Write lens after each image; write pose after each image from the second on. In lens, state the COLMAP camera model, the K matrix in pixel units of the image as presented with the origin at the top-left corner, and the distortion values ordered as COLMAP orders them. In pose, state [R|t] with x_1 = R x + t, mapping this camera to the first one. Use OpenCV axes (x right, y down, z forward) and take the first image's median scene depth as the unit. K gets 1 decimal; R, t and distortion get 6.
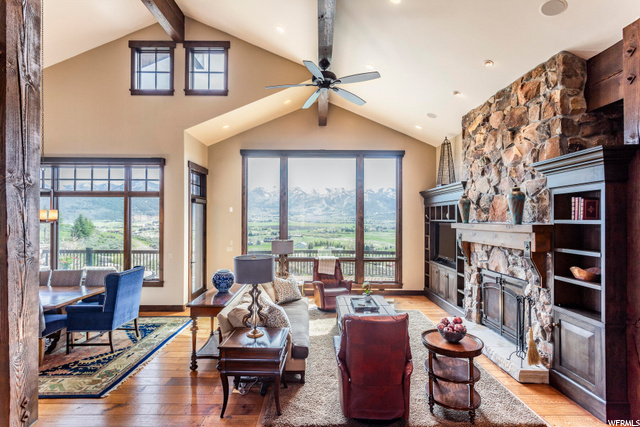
lens RADIAL K [[305.9, 0, 318.0], [0, 305.9, 217.4], [0, 0, 1]] dist [0.003906, 0.000836]
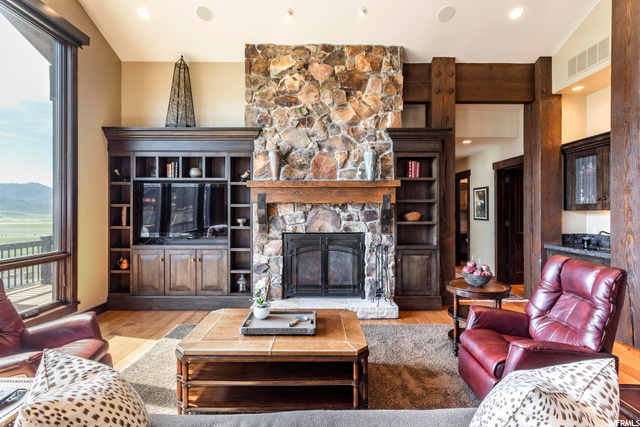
lens RADIAL K [[305.9, 0, 316.1], [0, 305.9, 208.4], [0, 0, 1]] dist [0.003906, 0.000836]
pose [[0.003980, 0.001531, 0.999991, -0.302005], [-0.004287, 0.999990, -0.001514, 0.086818], [-0.999983, -0.004281, 0.003987, 0.828721]]
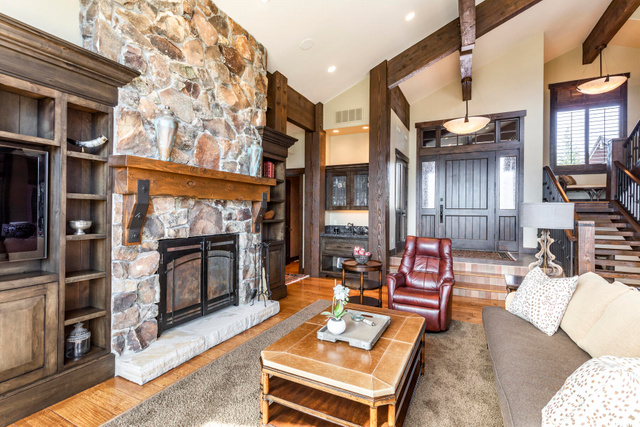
lens RADIAL K [[305.9, 0, 322.5], [0, 305.9, 209.8], [0, 0, 1]] dist [0.003906, 0.000836]
pose [[-0.897684, -0.009766, 0.440532, -0.006372], [-0.014593, 0.999865, -0.007571, 0.096130], [-0.440398, -0.013225, -0.897705, 1.266184]]
